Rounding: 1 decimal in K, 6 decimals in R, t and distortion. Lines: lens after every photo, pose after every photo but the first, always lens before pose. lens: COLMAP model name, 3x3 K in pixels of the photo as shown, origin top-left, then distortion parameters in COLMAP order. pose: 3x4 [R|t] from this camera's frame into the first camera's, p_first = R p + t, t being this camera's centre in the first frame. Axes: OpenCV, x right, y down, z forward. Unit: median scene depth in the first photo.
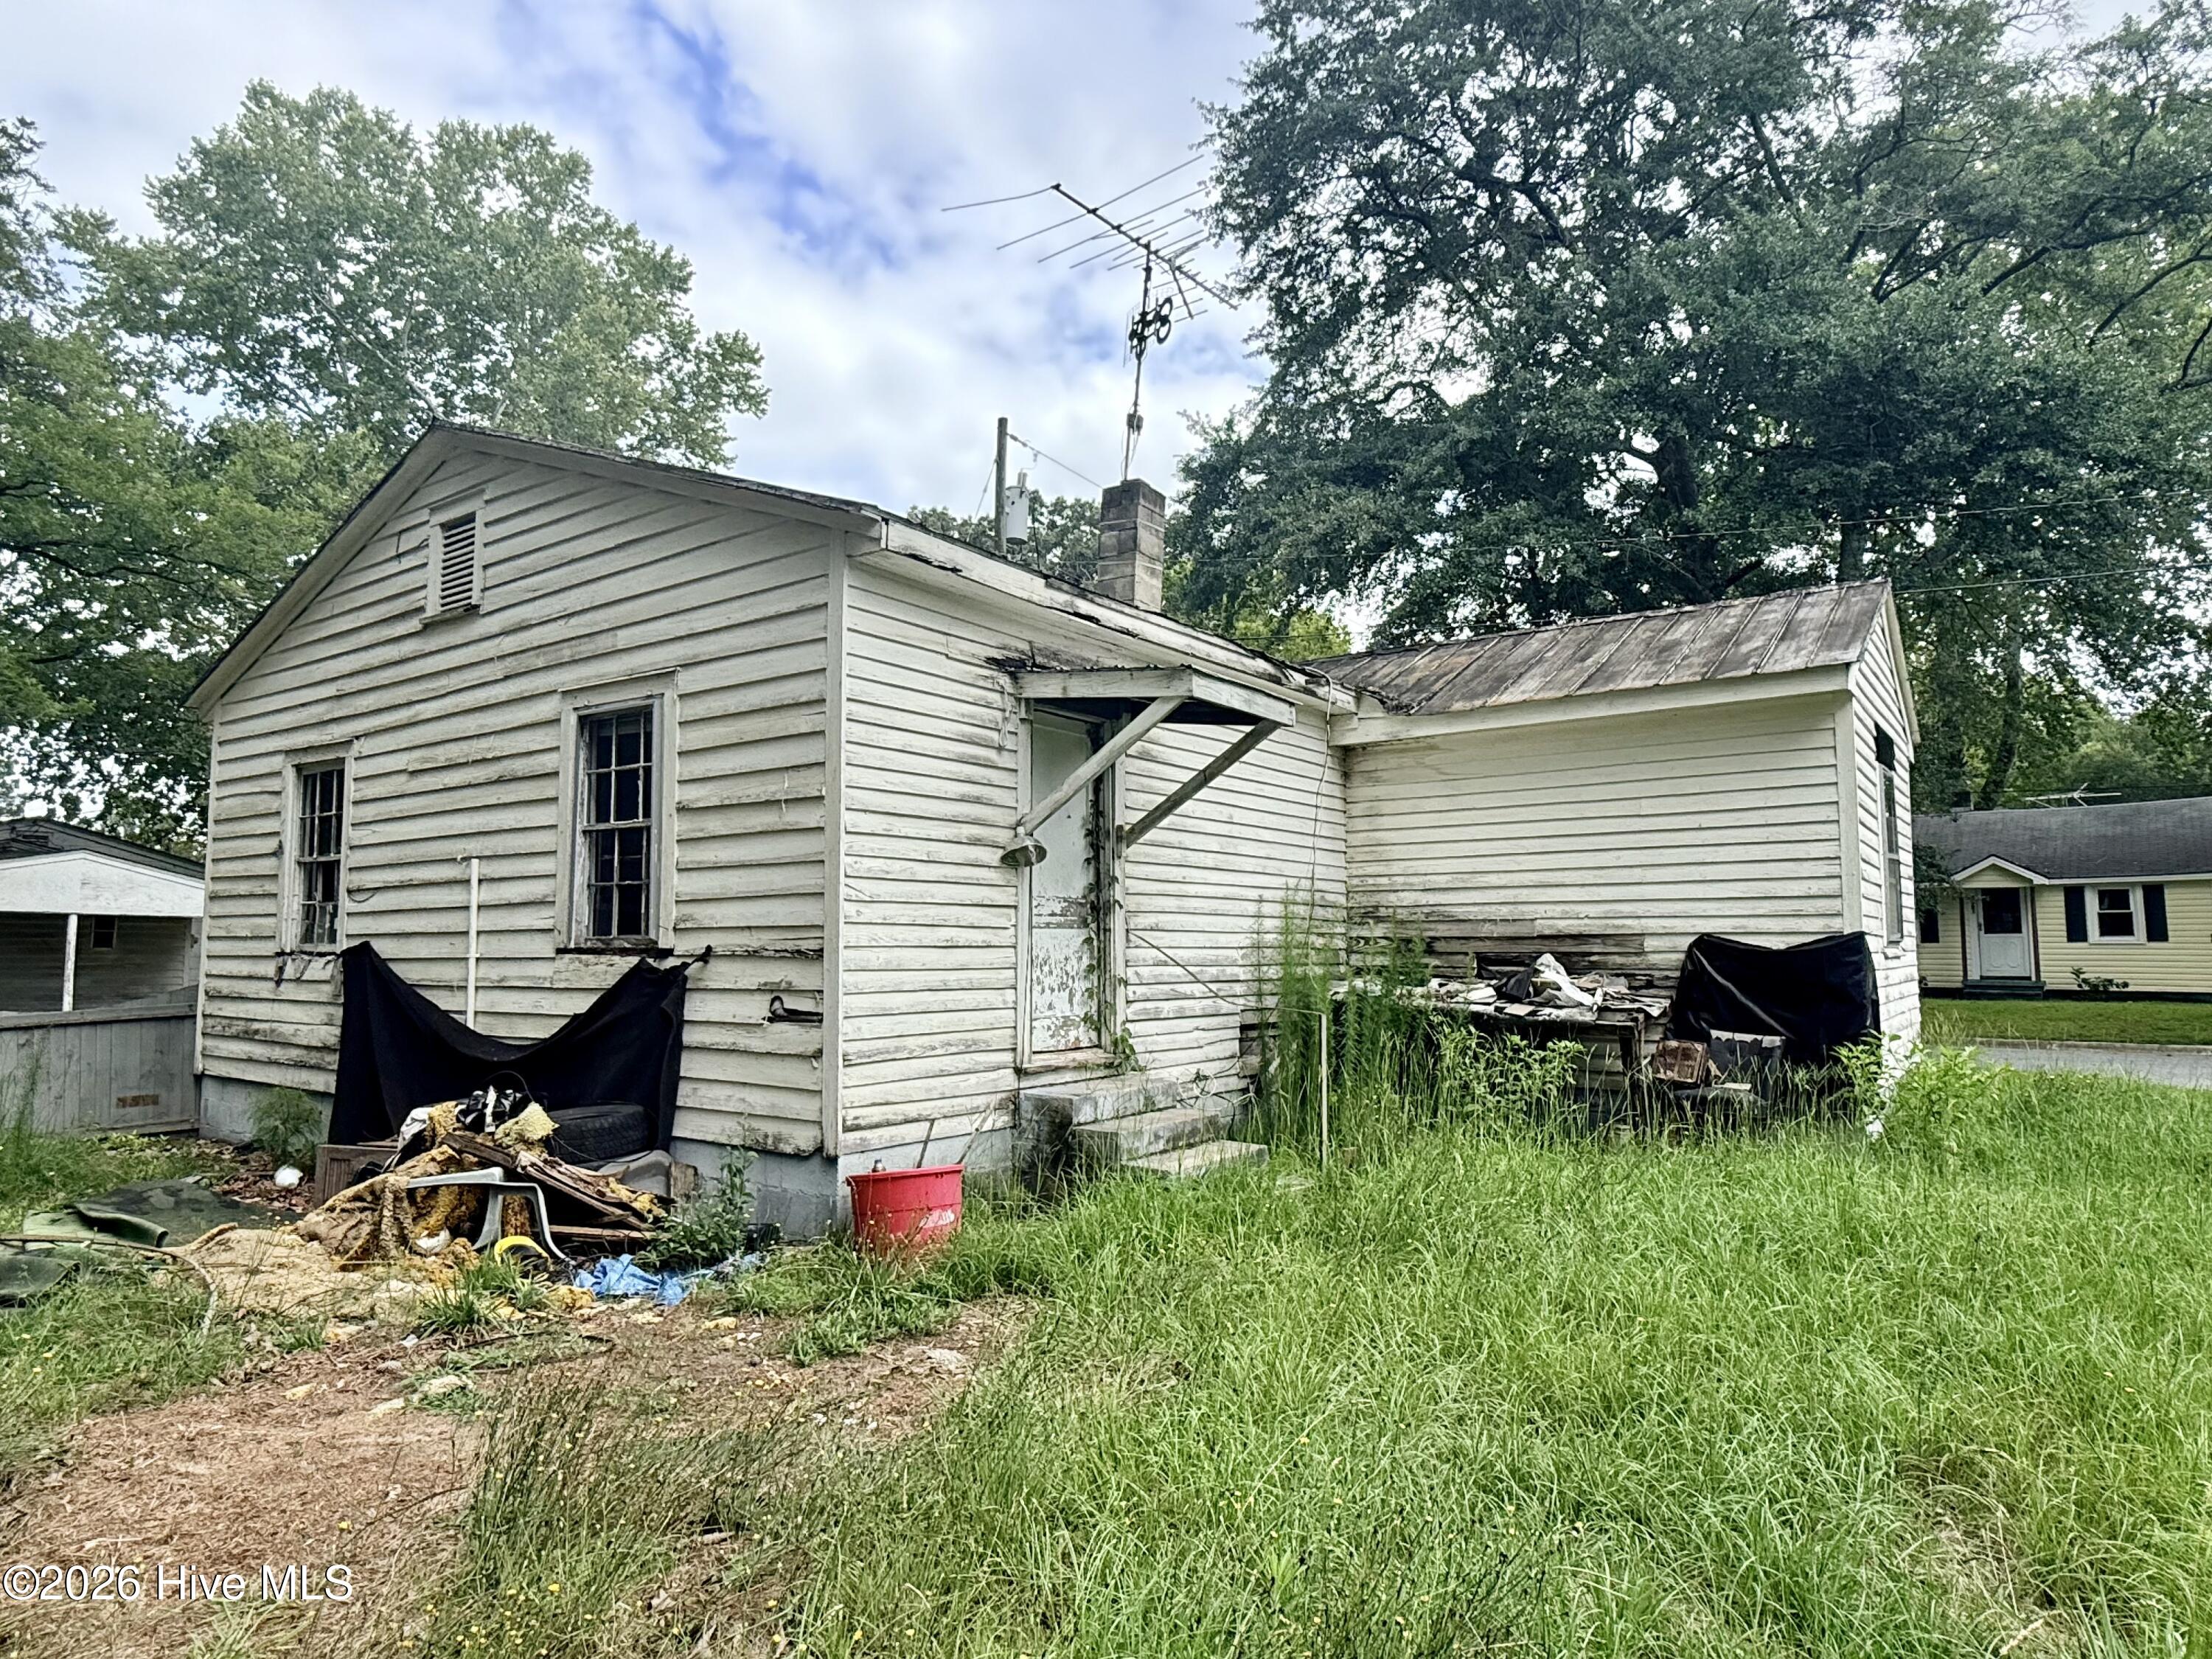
lens RADIAL K [[1325.4, 0, 1106.0], [0, 1325.4, 829.5], [0, 0, 1]] dist [0.009174, -0.001401]
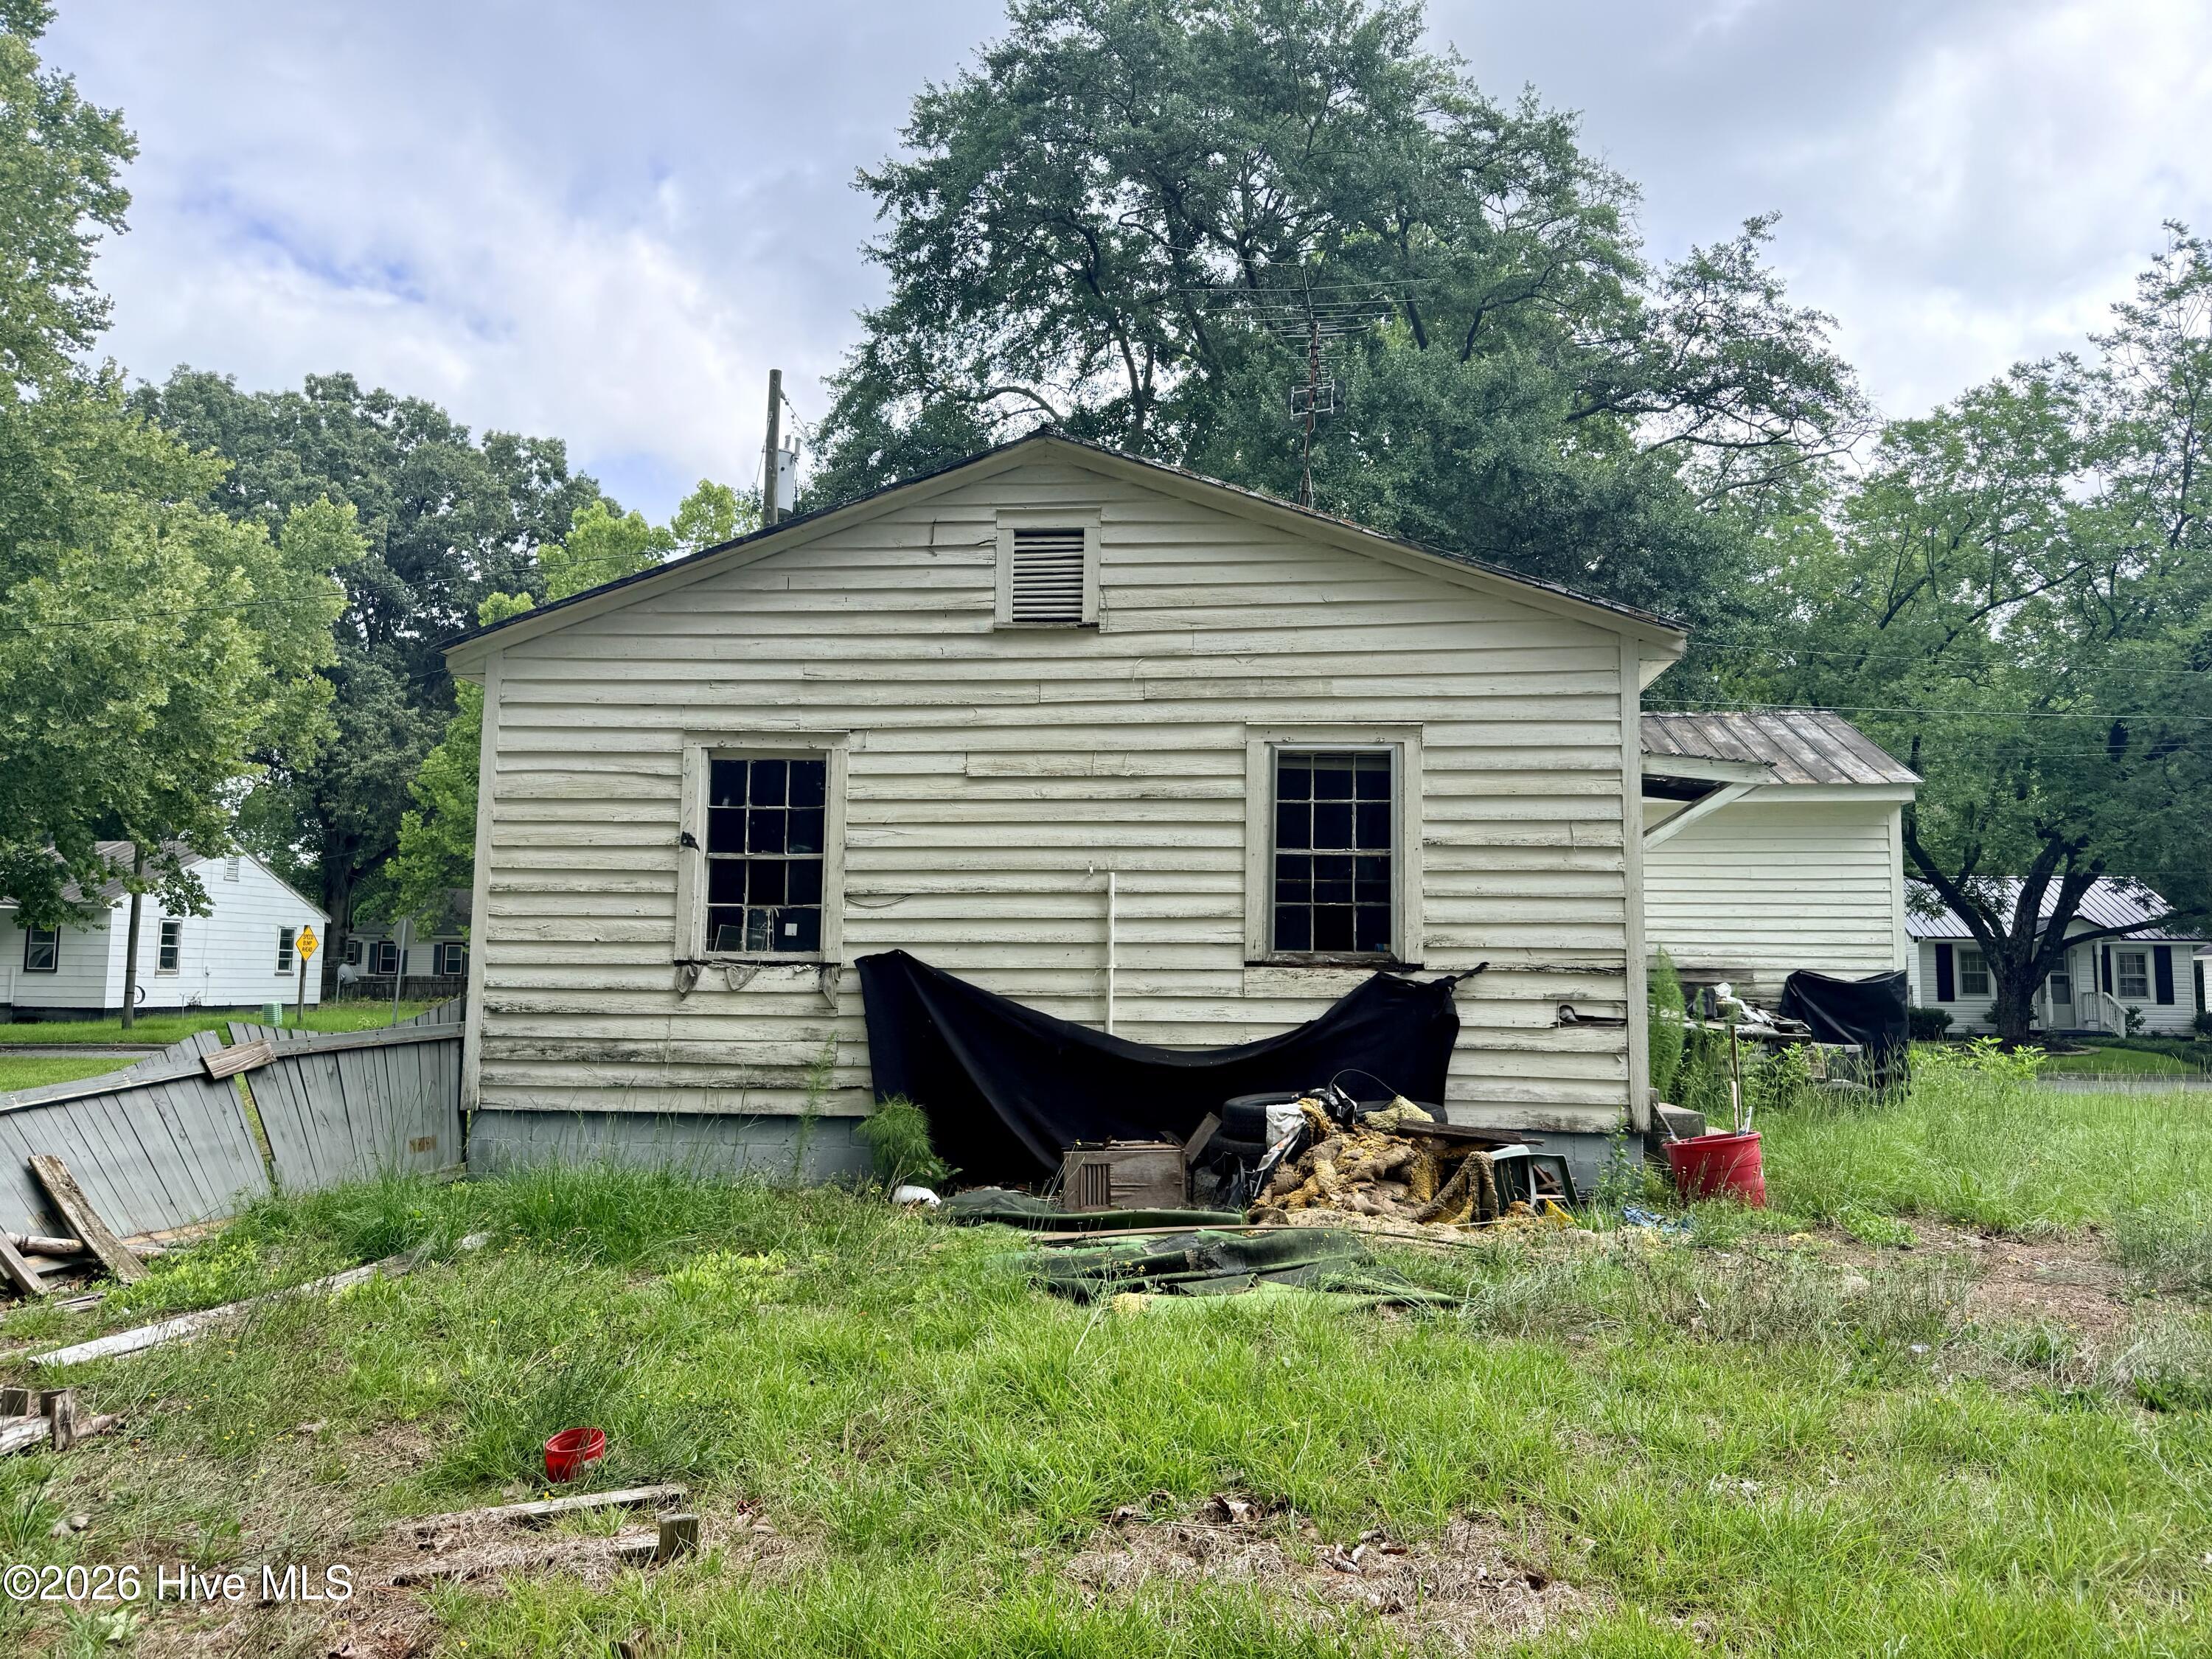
lens RADIAL K [[1563.4, 0, 1095.1], [0, 1563.4, 788.4], [0, 0, 1]] dist [0.135648, -0.208761]
pose [[0.858586, 0.075465, 0.507085, -1.105912], [-0.058379, 0.997065, -0.049537, 0.018077], [-0.509335, 0.012929, 0.860471, -0.038696]]
